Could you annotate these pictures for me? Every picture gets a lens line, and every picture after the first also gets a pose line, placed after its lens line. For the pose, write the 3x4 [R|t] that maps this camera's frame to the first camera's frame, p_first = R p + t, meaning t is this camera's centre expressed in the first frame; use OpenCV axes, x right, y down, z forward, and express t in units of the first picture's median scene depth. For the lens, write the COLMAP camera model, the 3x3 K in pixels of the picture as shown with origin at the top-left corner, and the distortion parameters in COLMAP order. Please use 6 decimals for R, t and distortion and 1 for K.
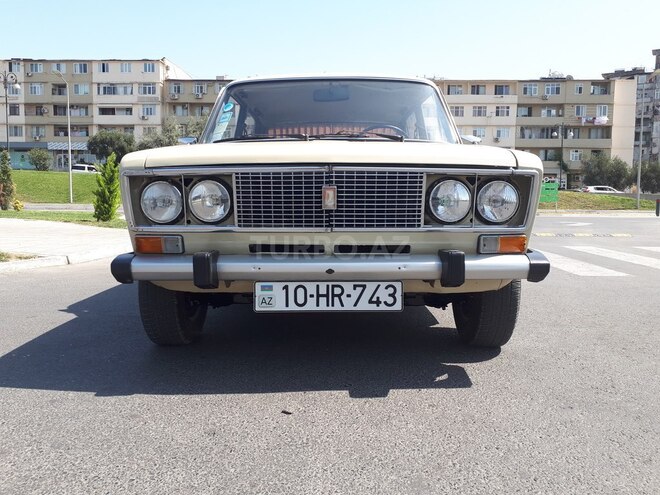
lens RADIAL K [[641.1, 0, 330.0], [0, 641.1, 247.5], [0, 0, 1]] dist [-0.005540, -0.016114]
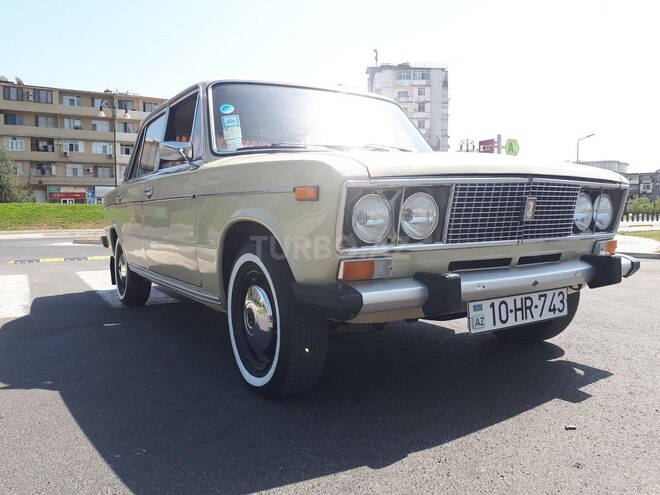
lens RADIAL K [[637.0, 0, 290.7], [0, 637.0, 261.1], [0, 0, 1]] dist [0.117533, -0.012030]
pose [[0.845309, -0.074921, 0.528999, -0.824331], [0.077546, 0.996839, 0.017266, -0.042665], [-0.528620, 0.026427, 0.848447, 0.343082]]
